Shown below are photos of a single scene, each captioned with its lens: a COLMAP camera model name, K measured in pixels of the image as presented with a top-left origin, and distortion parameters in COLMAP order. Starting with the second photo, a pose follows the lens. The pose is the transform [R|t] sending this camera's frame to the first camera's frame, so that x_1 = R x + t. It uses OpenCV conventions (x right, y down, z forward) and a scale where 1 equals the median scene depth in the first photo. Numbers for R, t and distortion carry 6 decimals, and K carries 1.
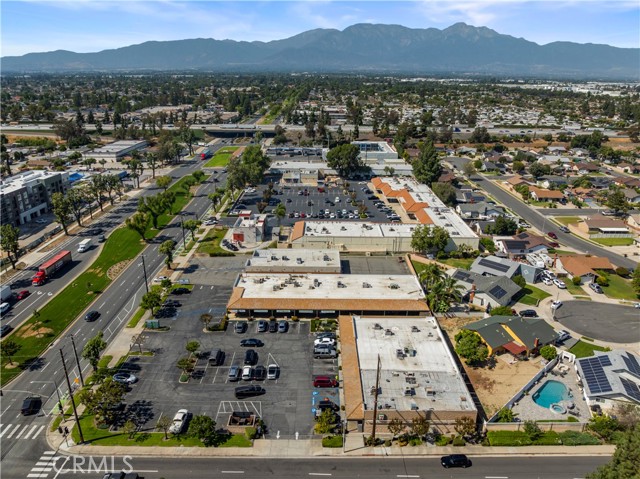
lens RADIAL K [[452.8, 0, 320.7], [0, 452.8, 251.0], [0, 0, 1]] dist [-0.029977, -0.001132]
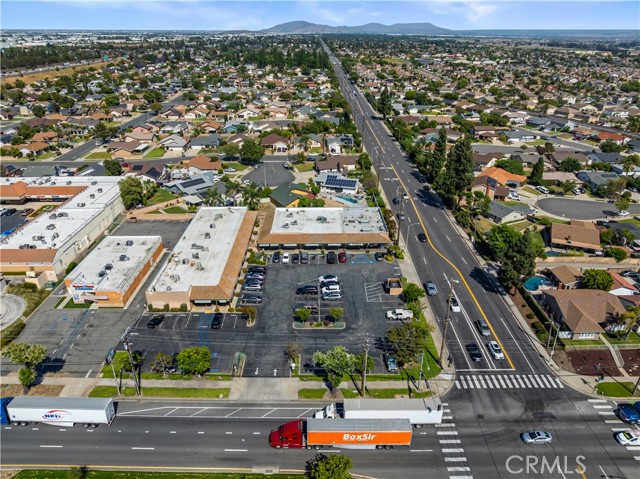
lens RADIAL K [[452.8, 0, 321.3], [0, 452.8, 237.3], [0, 0, 1]] dist [-0.029977, -0.001132]
pose [[-0.012572, -0.430415, 0.902544, -1.024891], [0.362493, 0.839253, 0.405282, -0.279840], [-0.931902, 0.332261, 0.145471, 0.745467]]
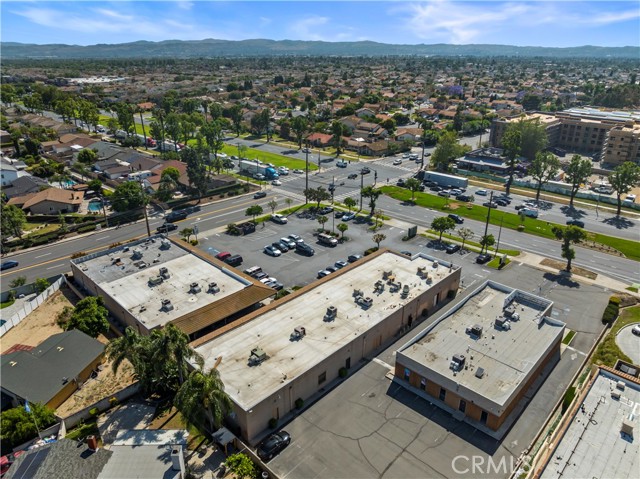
lens RADIAL K [[452.8, 0, 323.7], [0, 452.8, 233.1], [0, 0, 1]] dist [-0.029977, -0.001132]
pose [[-0.686873, 0.264771, -0.676832, 0.491837], [-0.274564, 0.767731, 0.578967, -0.397411], [0.672918, 0.583511, -0.454638, 1.428483]]
